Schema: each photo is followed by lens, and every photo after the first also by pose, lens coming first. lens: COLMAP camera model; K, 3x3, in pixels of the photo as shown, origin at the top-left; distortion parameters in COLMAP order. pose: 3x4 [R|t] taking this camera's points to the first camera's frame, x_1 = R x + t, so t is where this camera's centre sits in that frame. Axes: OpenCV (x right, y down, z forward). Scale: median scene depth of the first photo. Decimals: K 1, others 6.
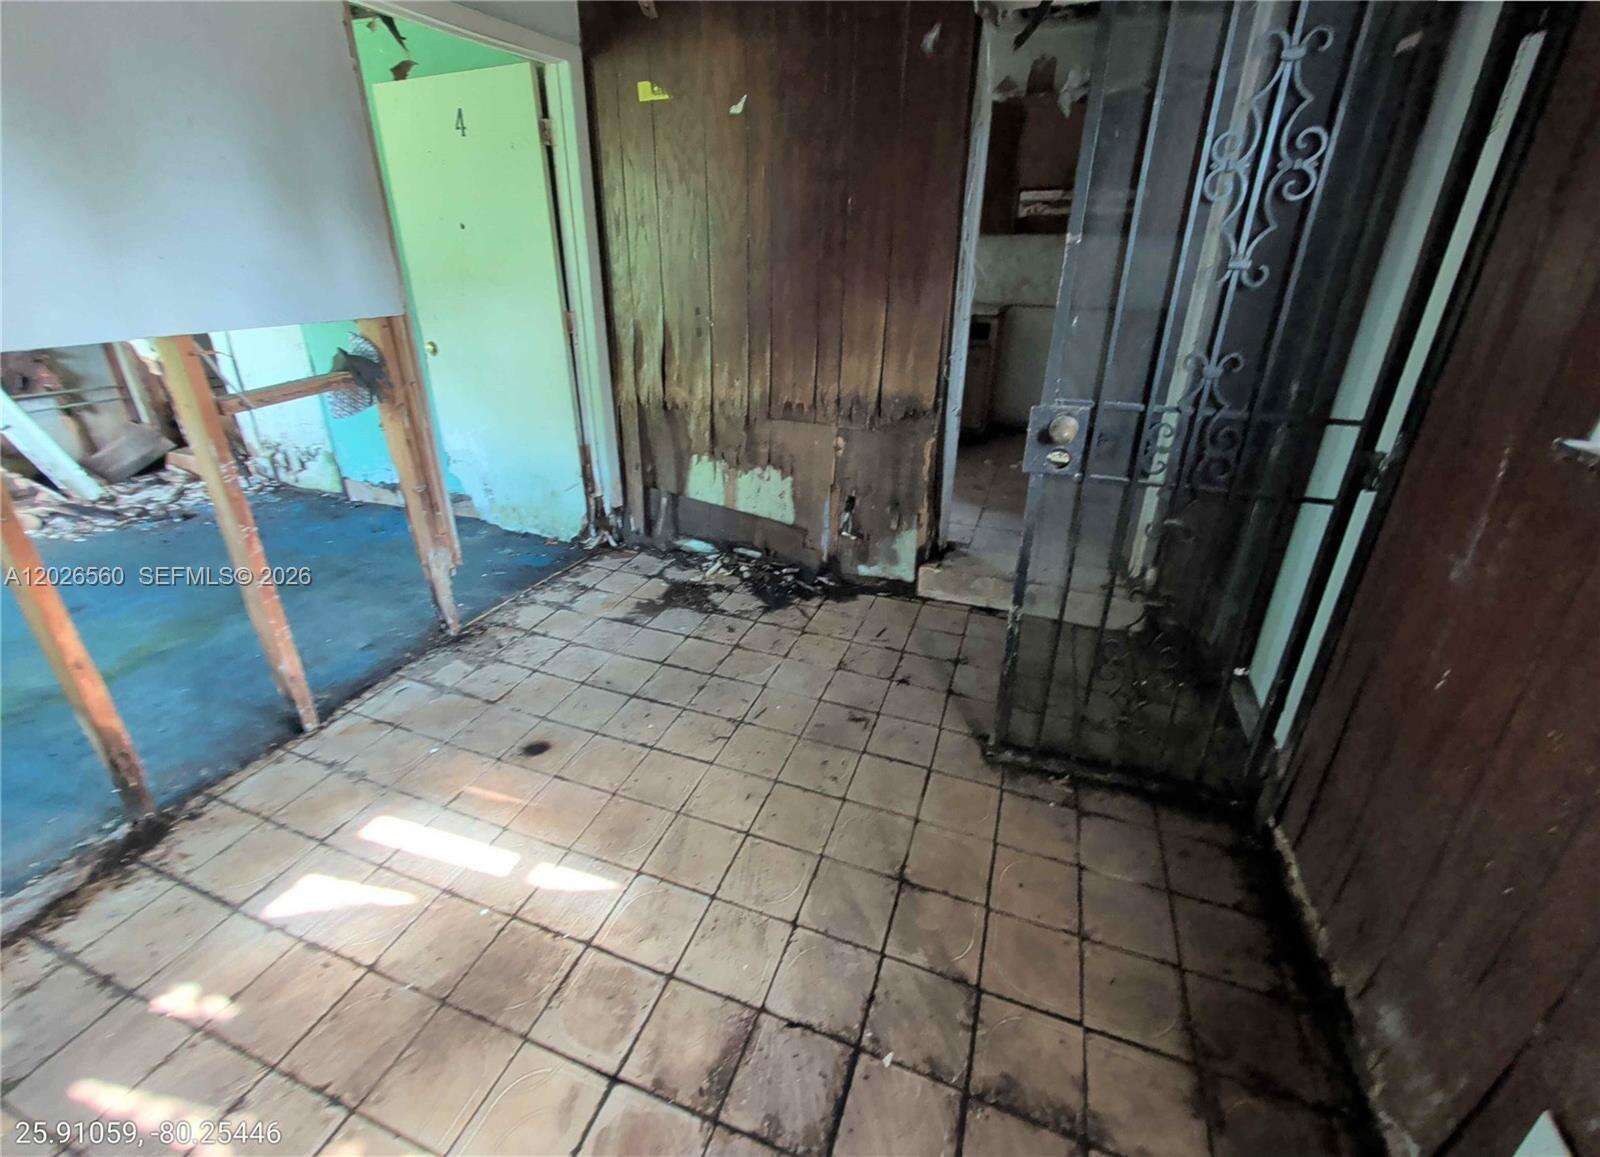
lens RADIAL K [[681.6, 0, 798.2], [0, 681.6, 554.3], [0, 0, 1]] dist [0.000840, 0.000112]
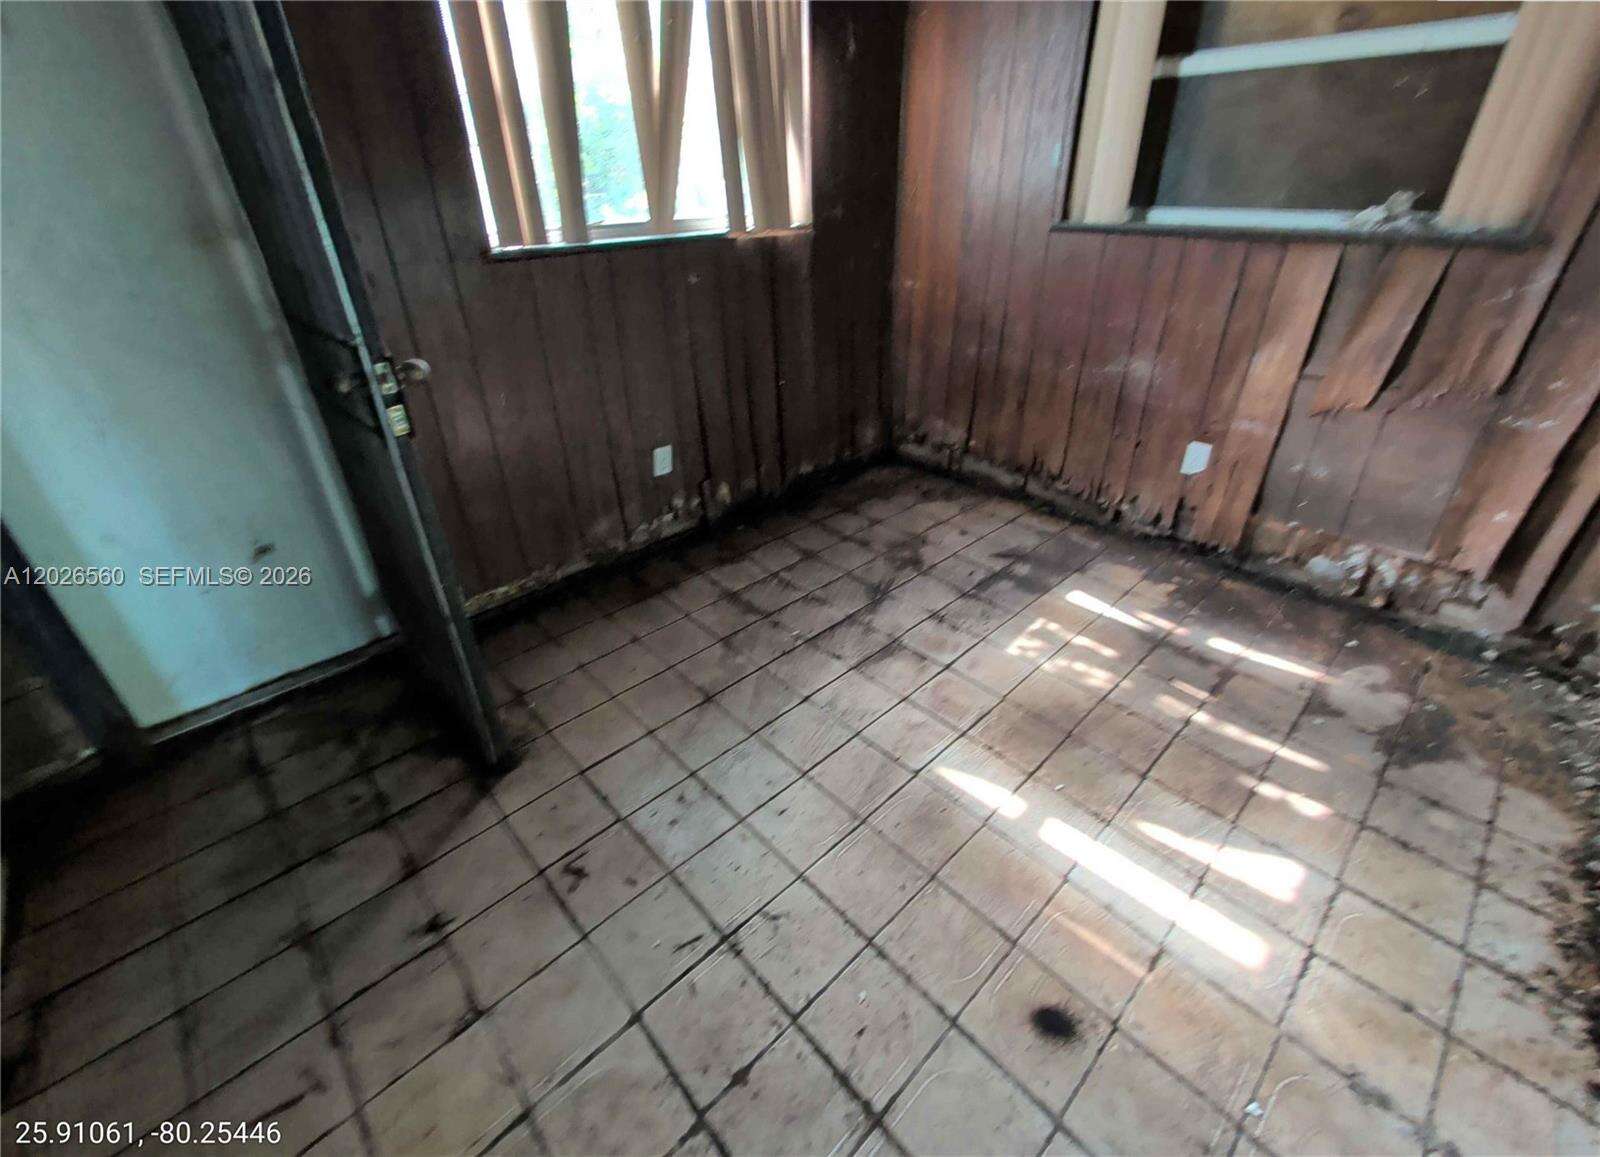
lens RADIAL K [[681.6, 0, 798.2], [0, 681.6, 554.3], [0, 0, 1]] dist [0.000840, 0.000112]
pose [[-0.891258, -0.209957, 0.401966, -0.391936], [0.198592, 0.616167, 0.762167, -0.528305], [-0.407701, 0.759115, -0.507468, 1.252016]]
